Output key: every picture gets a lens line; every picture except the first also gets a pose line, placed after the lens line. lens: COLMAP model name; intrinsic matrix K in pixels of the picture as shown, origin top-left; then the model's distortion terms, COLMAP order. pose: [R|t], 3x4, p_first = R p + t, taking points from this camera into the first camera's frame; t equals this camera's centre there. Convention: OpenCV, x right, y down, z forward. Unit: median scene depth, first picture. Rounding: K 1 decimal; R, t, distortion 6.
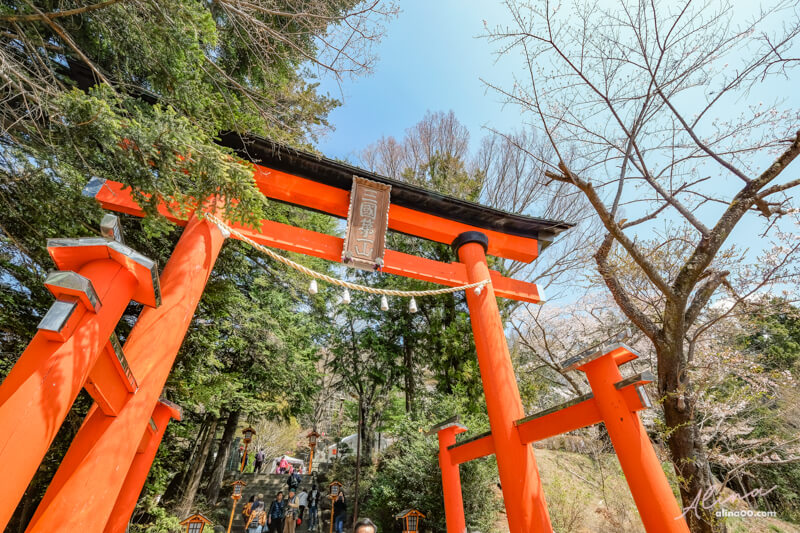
lens RADIAL K [[828.1, 0, 400.0], [0, 828.1, 266.5], [0, 0, 1]] dist [0.005537, 0.016866]
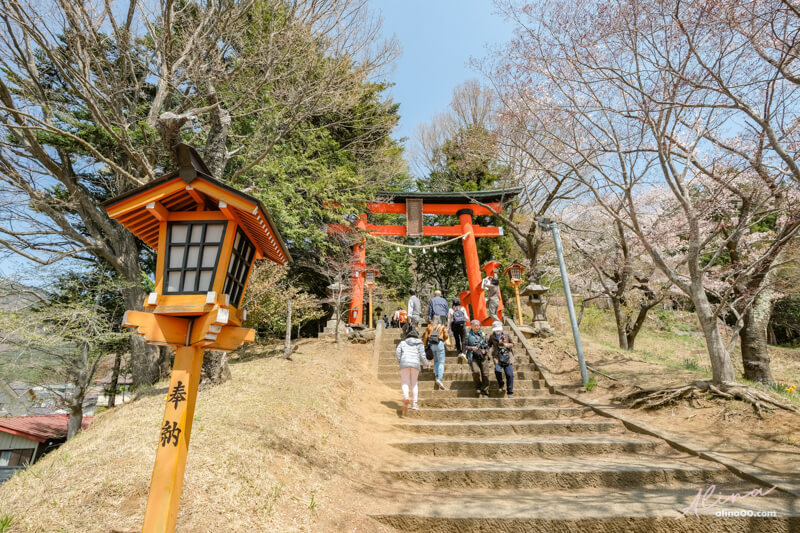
lens RADIAL K [[828.1, 0, 400.0], [0, 828.1, 266.5], [0, 0, 1]] dist [0.005537, 0.016866]
pose [[0.983183, -0.113433, -0.143122, 0.179986], [0.133068, 0.981726, 0.136041, -0.176259], [0.125075, -0.152798, 0.980311, -1.004414]]
